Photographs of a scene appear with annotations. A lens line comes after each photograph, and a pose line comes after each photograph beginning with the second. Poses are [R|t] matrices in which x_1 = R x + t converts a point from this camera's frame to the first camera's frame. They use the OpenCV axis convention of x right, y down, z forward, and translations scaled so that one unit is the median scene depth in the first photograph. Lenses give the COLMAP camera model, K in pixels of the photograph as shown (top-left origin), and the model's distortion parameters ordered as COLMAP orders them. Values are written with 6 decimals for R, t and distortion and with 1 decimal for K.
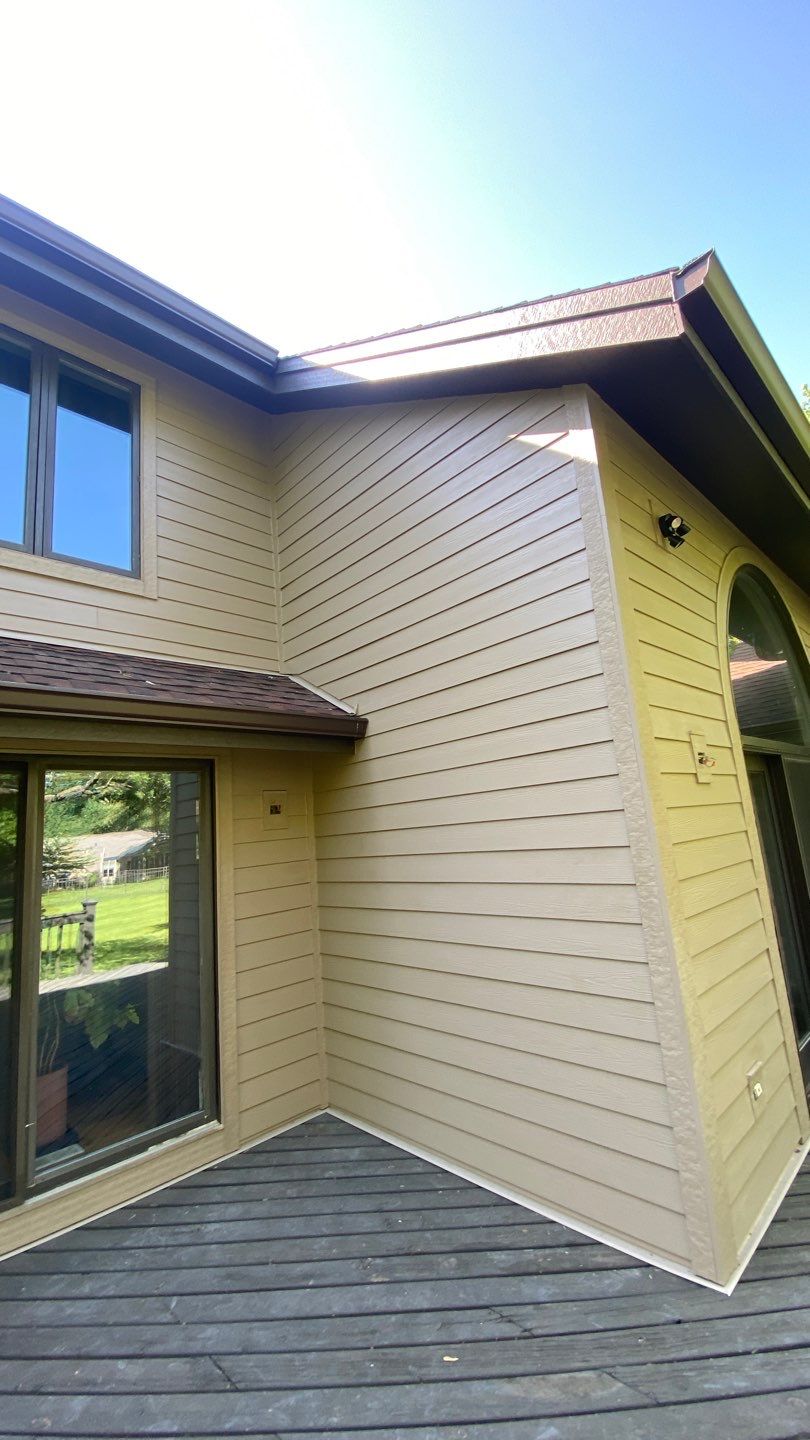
lens RADIAL K [[578.4, 0, 405.0], [0, 578.4, 720.0], [0, 0, 1]] dist [0.001547, -0.010549]
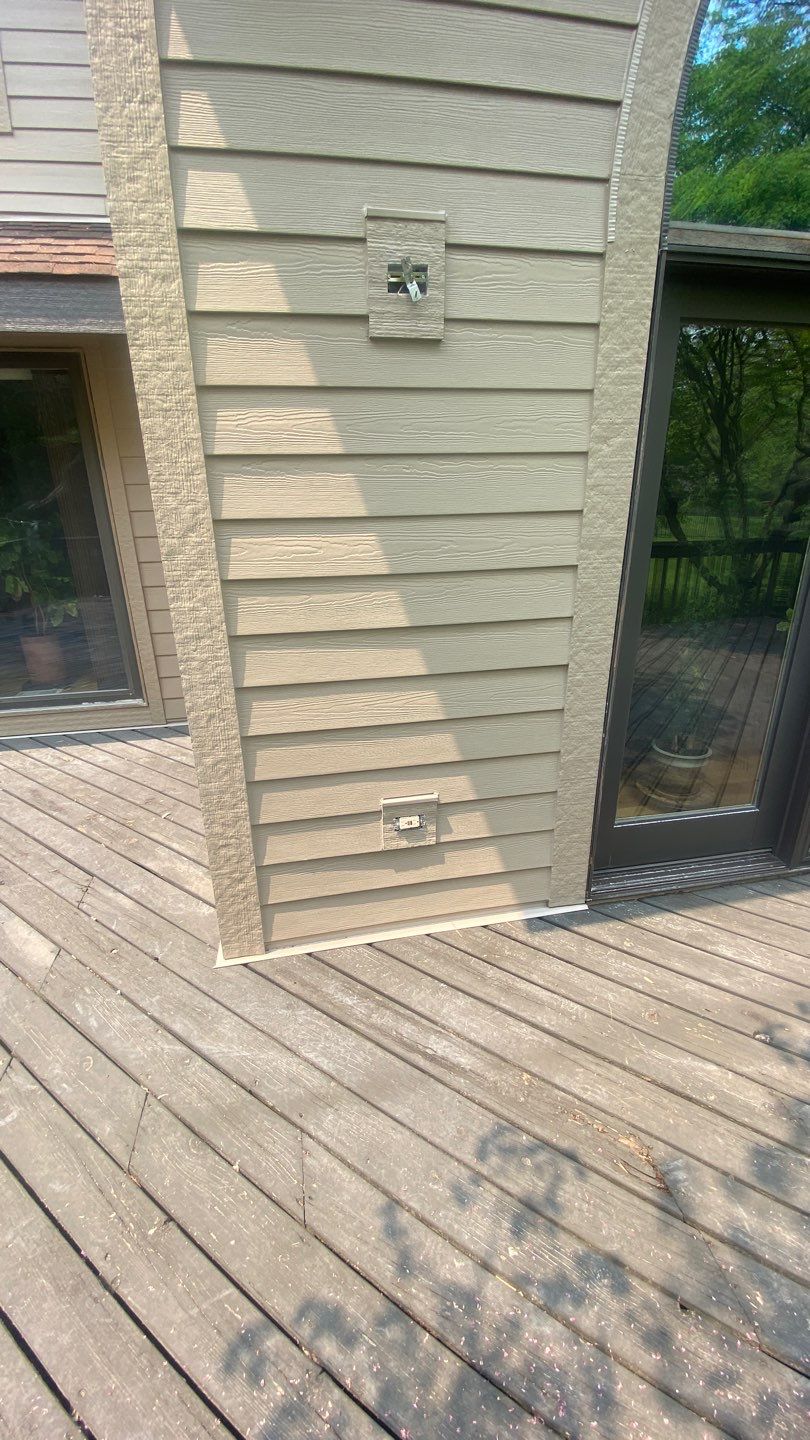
lens RADIAL K [[578.4, 0, 405.0], [0, 578.4, 720.0], [0, 0, 1]] dist [0.001547, -0.010549]
pose [[0.839317, 0.254451, -0.480418, 0.857777], [0.058079, 0.836676, 0.544609, 0.112920], [0.540531, -0.485002, 0.687459, 0.507083]]
